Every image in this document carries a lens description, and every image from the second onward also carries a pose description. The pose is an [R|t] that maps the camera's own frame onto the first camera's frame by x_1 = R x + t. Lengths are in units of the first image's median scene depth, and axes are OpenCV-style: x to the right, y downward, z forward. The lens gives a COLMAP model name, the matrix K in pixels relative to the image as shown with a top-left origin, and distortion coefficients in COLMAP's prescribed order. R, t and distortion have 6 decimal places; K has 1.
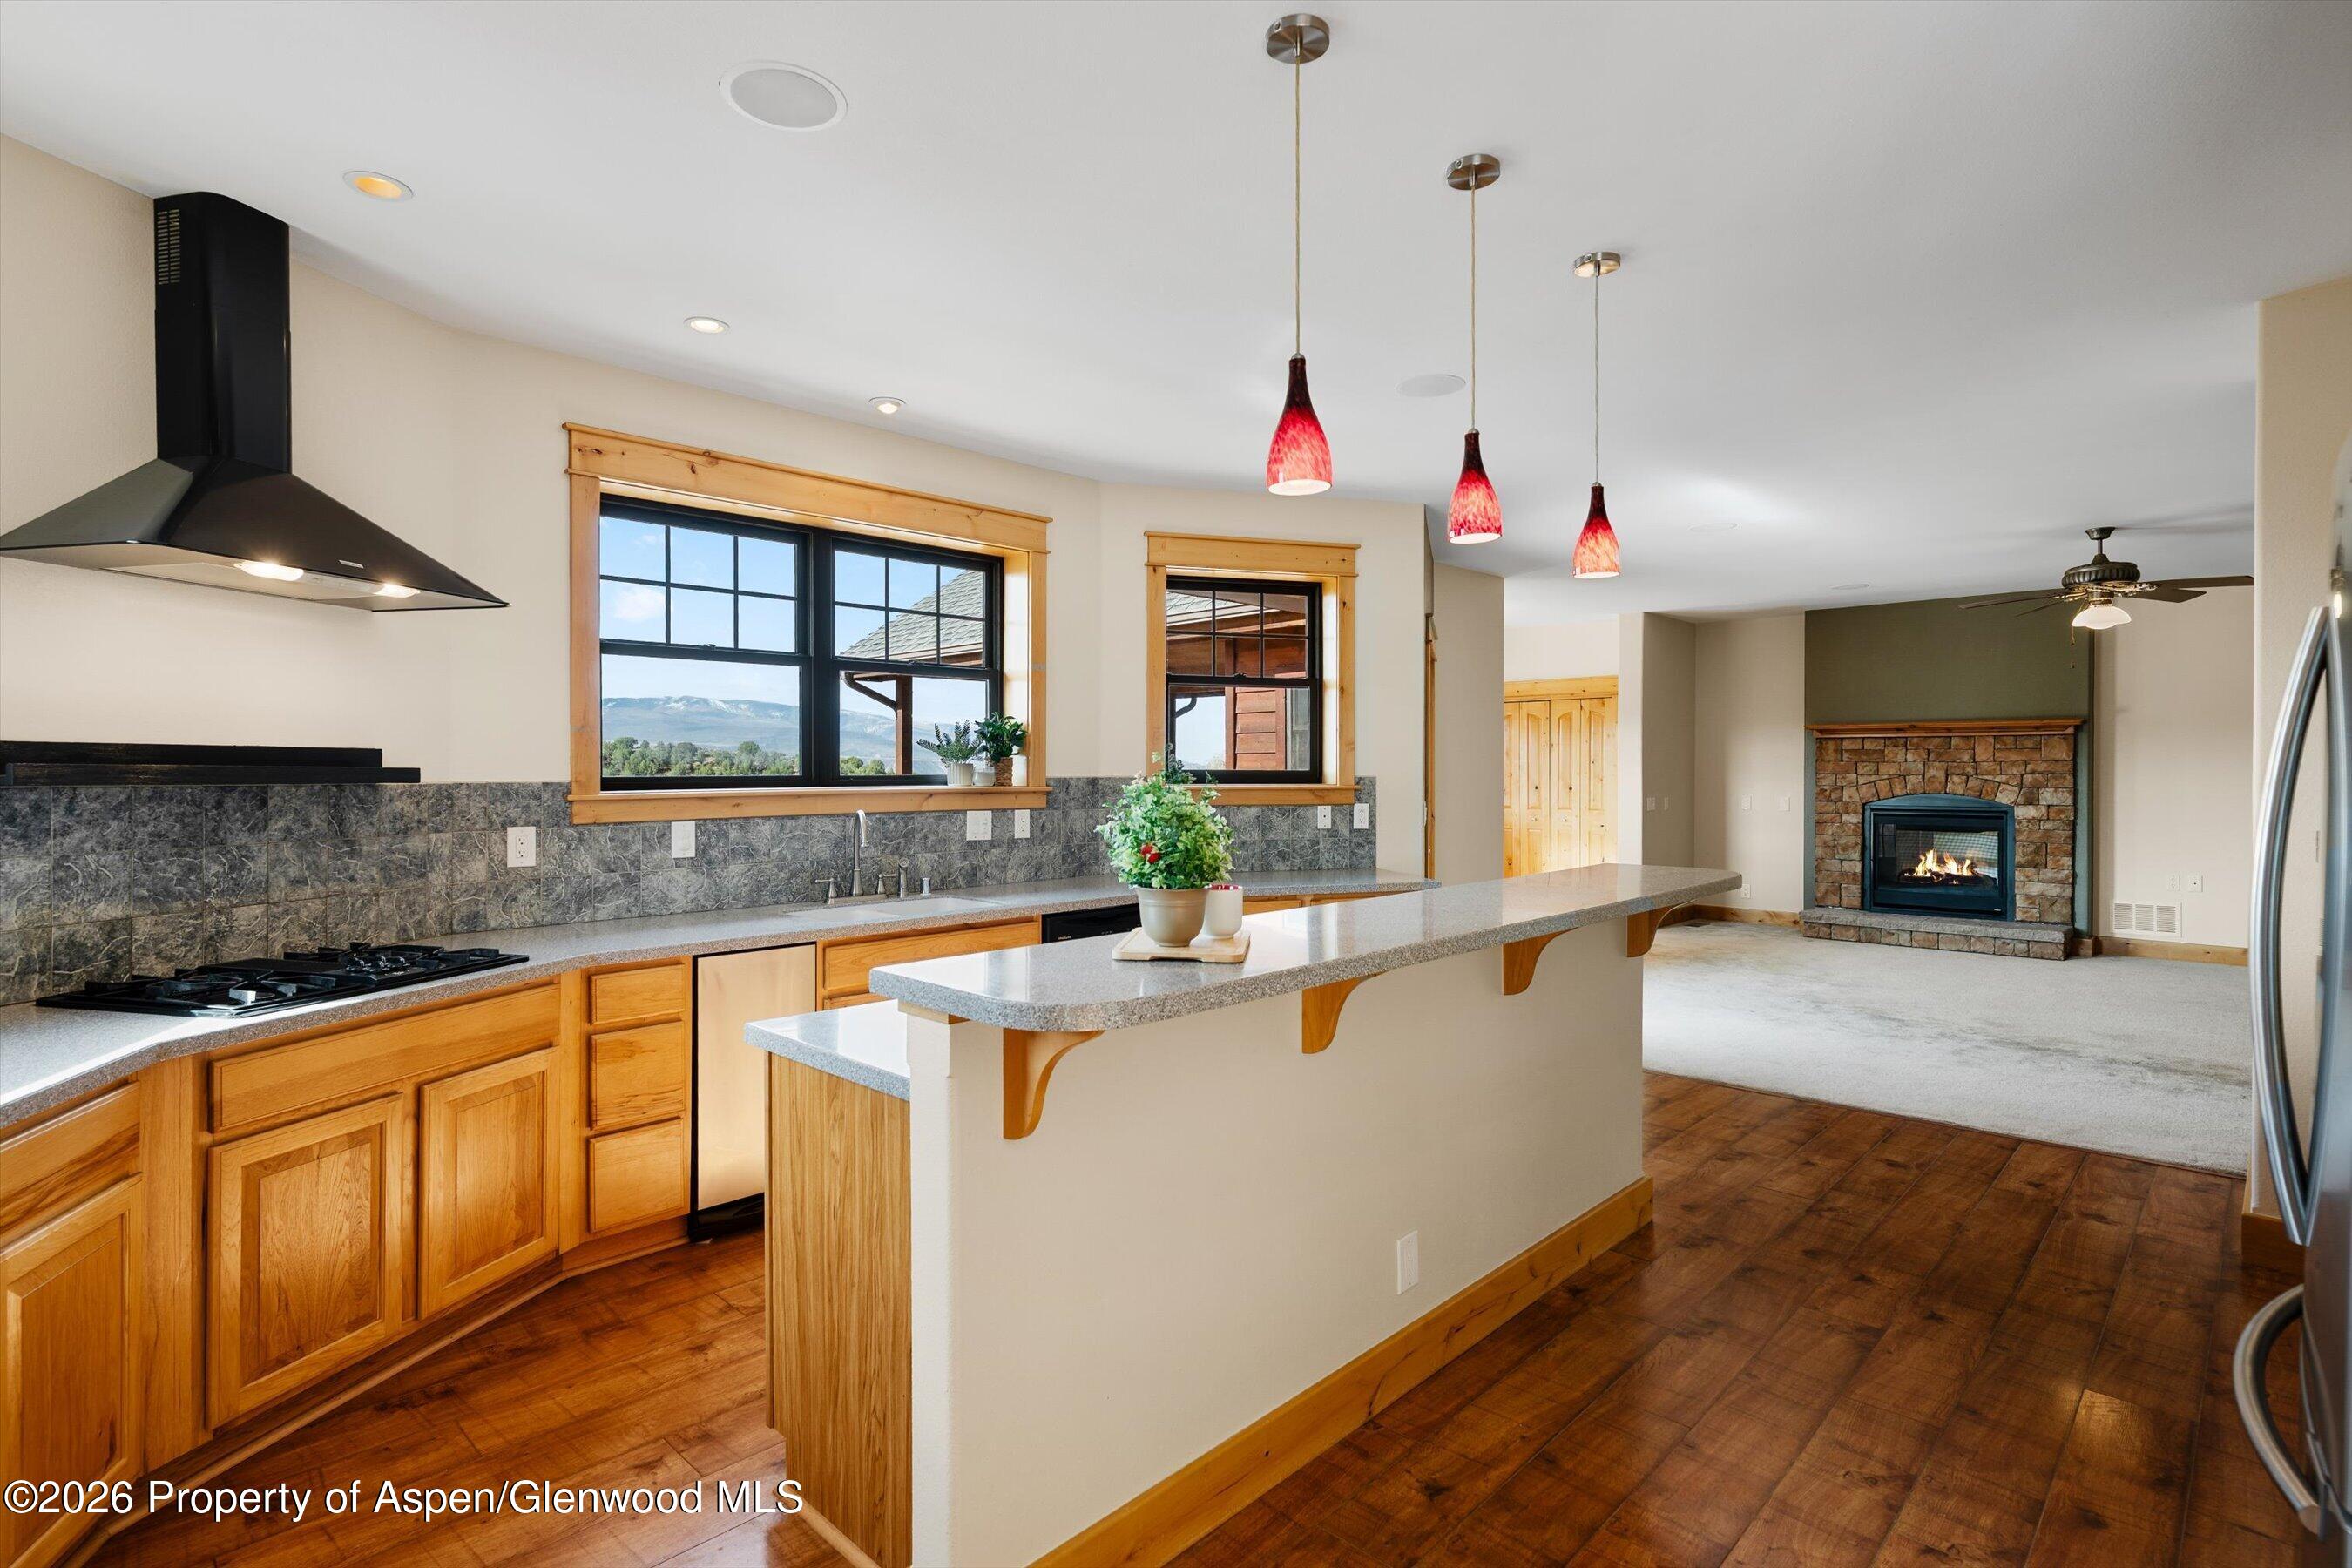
lens RADIAL K [[1136.5, 0, 1176.0], [0, 1136.5, 784.0], [0, 0, 1]] dist [-0.001575, 0.000626]
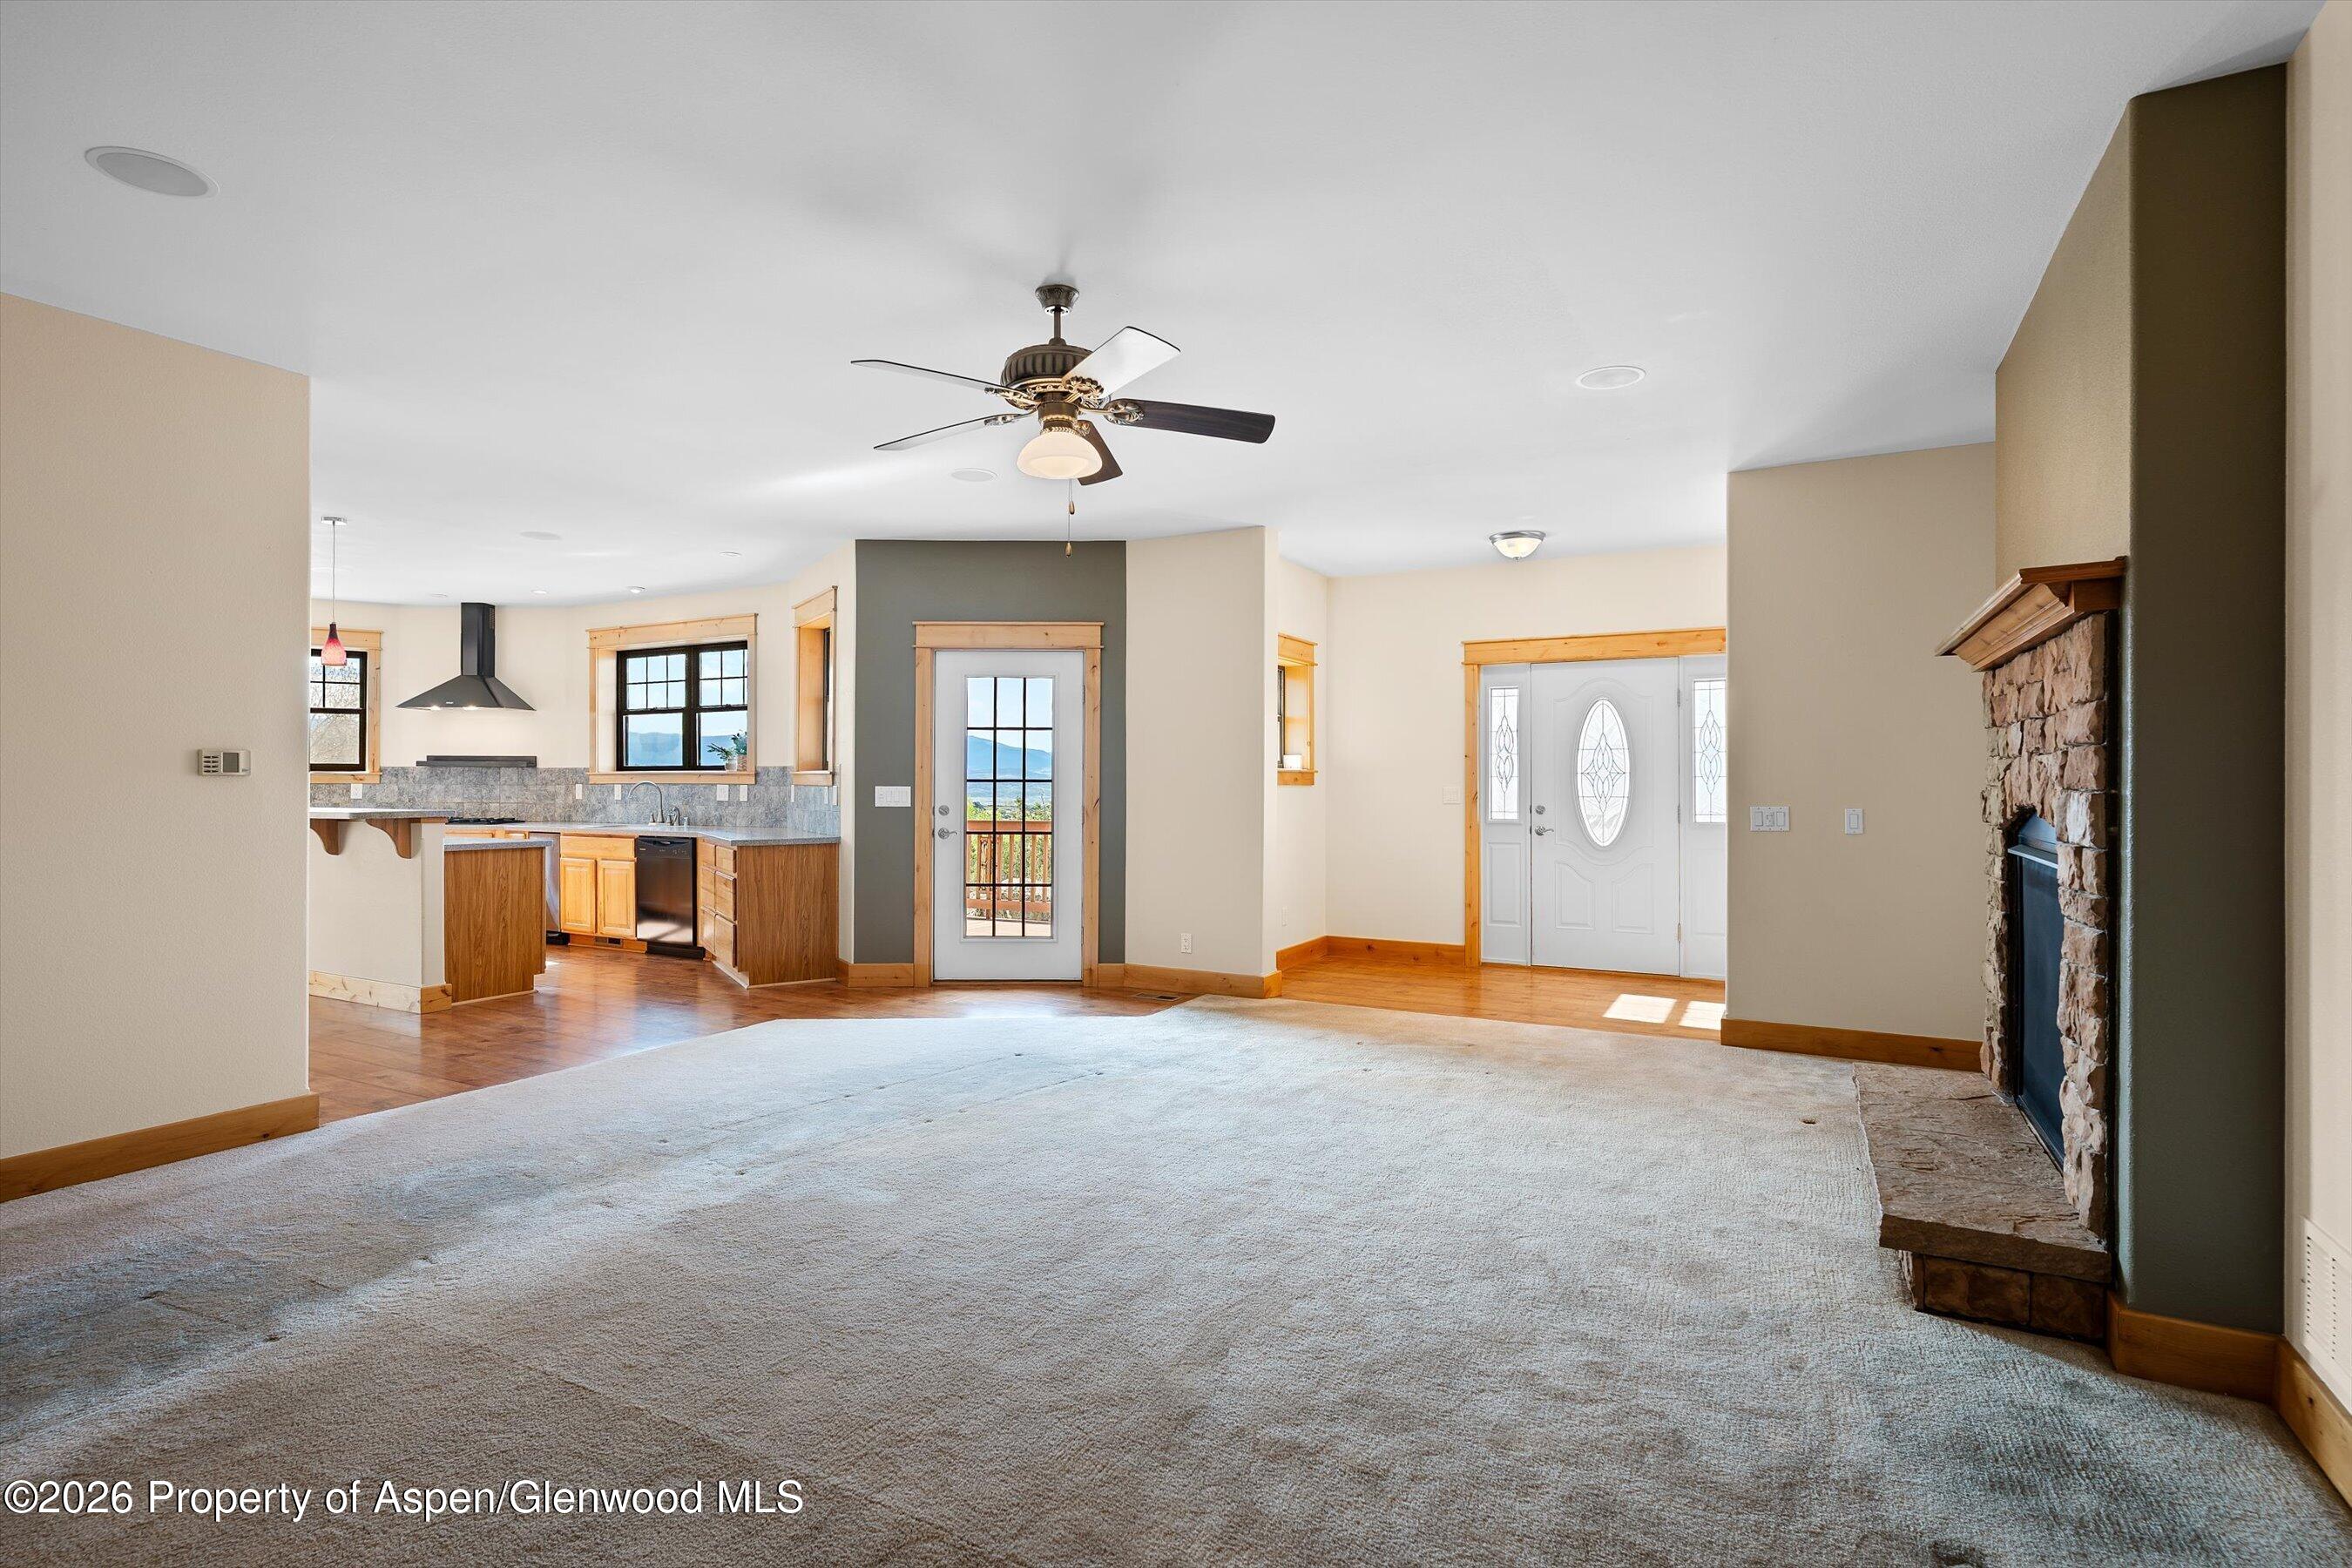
lens RADIAL K [[1136.5, 0, 1176.0], [0, 1136.5, 784.0], [0, 0, 1]] dist [-0.001575, 0.000626]
pose [[0.279745, 0.008594, -0.960036, 2.556839], [-0.012785, 0.999905, 0.005226, 0.005524], [0.959989, 0.010812, 0.279829, 1.713087]]
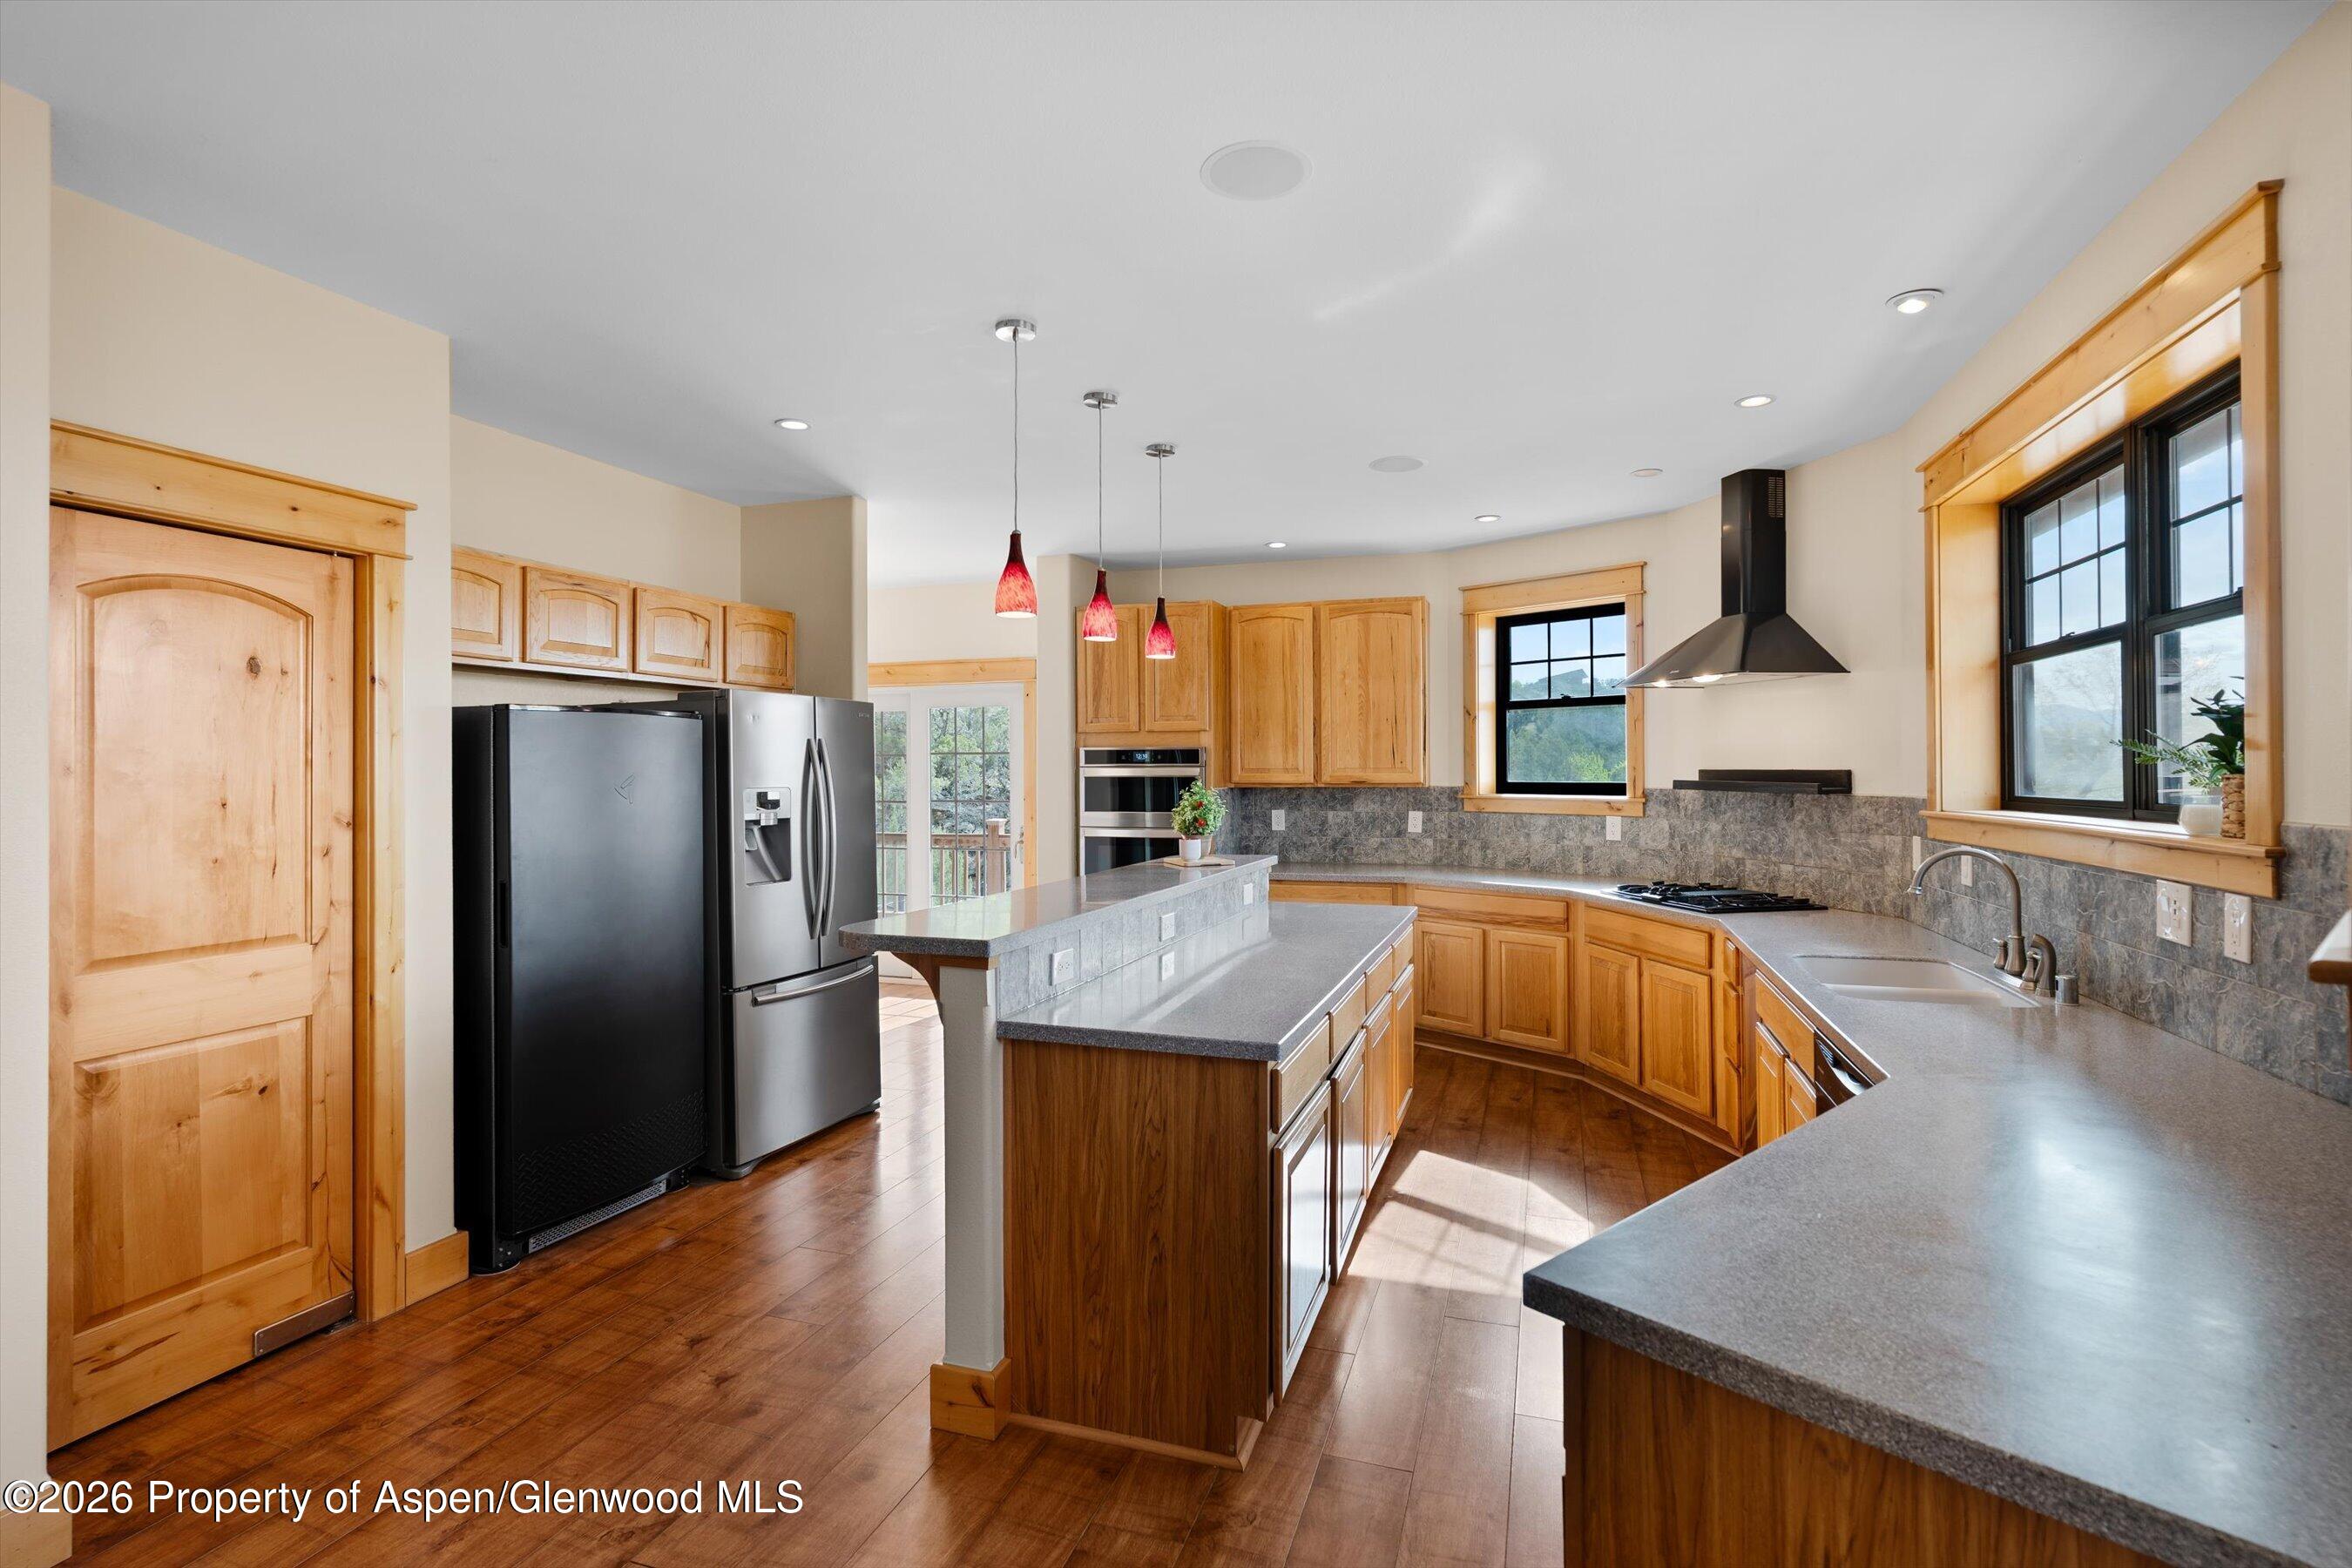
lens RADIAL K [[1124.4, 0, 1183.0], [0, 1124.4, 761.9], [0, 0, 1]] dist [-0.002397, -0.000051]
pose [[-0.896802, 0.000647, -0.442433, 0.623577], [-0.001904, 0.999984, 0.005321, -0.044653], [0.442429, 0.005614, -0.896786, 1.800846]]
